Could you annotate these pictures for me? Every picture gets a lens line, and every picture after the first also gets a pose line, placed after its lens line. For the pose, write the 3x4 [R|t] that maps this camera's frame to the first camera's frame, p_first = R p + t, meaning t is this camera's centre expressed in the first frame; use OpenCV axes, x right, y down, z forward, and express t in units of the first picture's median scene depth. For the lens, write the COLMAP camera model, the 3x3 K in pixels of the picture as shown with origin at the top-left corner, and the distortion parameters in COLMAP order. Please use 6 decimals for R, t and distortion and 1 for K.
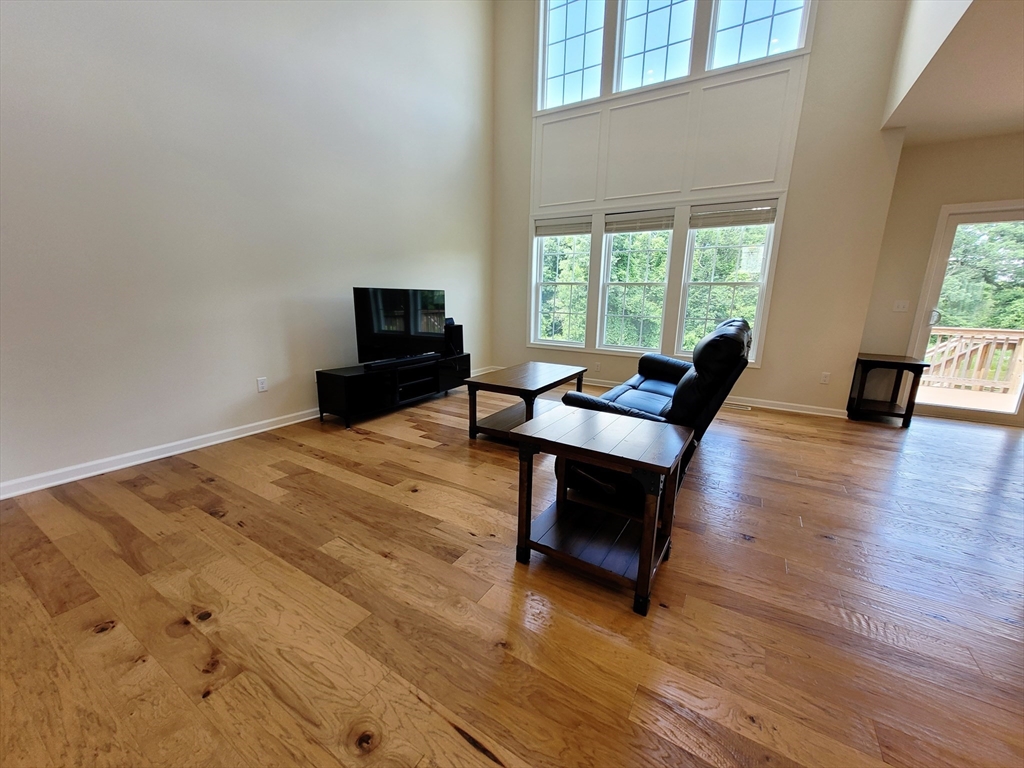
lens RADIAL K [[401.5, 0, 512.0], [0, 401.5, 384.0], [0, 0, 1]] dist [0.001004, 0.000359]
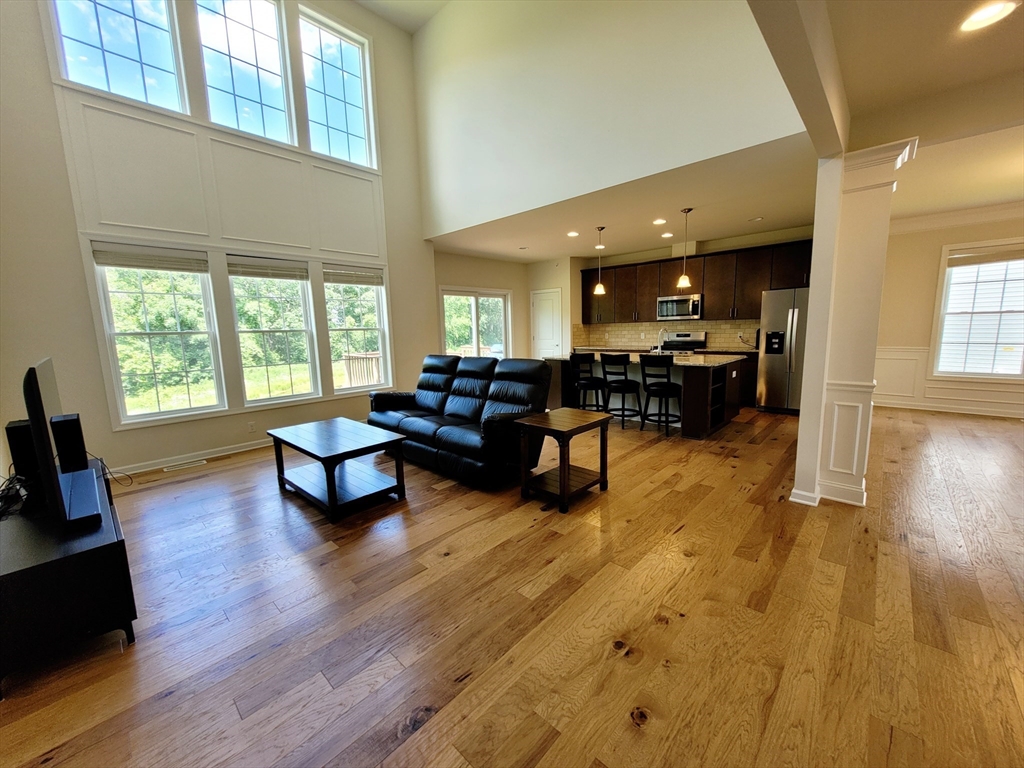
lens RADIAL K [[400.0, 0, 529.3], [0, 400.0, 381.5], [0, 0, 1]] dist [0.001320, -0.000192]
pose [[0.184117, -0.156897, 0.970301, -0.579757], [0.236725, 0.965197, 0.111153, -0.107799], [-0.953972, 0.209230, 0.214851, 0.270684]]
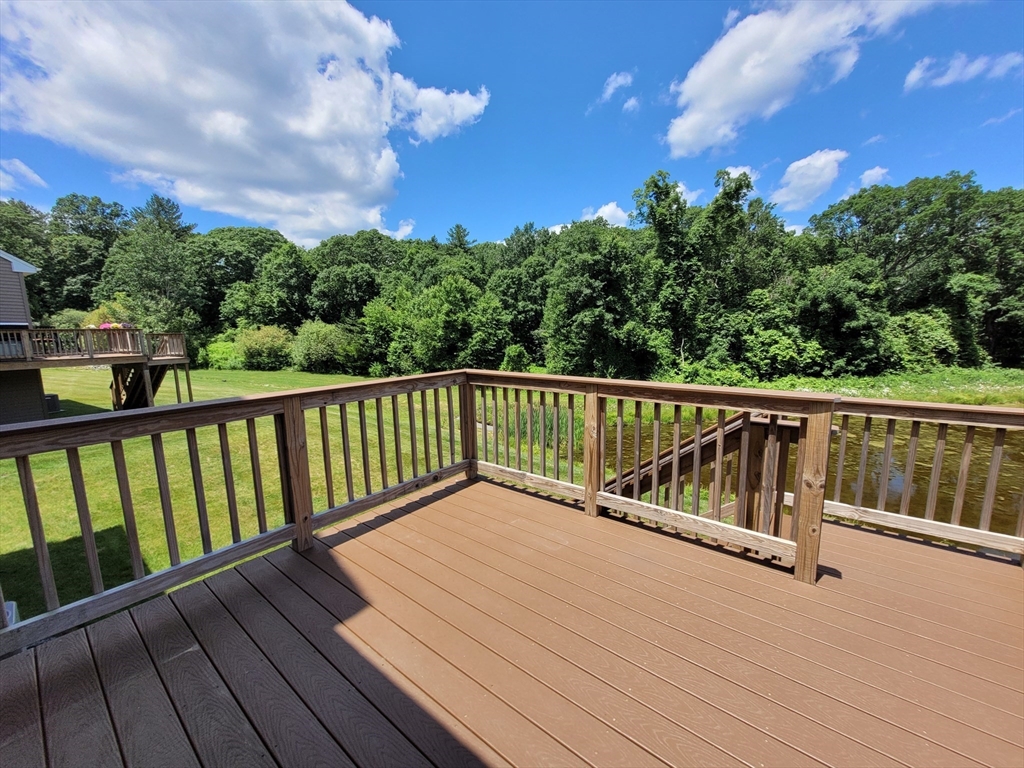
lens RADIAL K [[403.5, 0, 517.2], [0, 403.5, 383.4], [0, 0, 1]] dist [0.010604, 0.000065]
pose [[0.993696, -0.017416, -0.110748, 1.361296], [0.008892, 0.996992, -0.076998, -0.157373], [0.111756, 0.075528, 0.990861, 0.768645]]
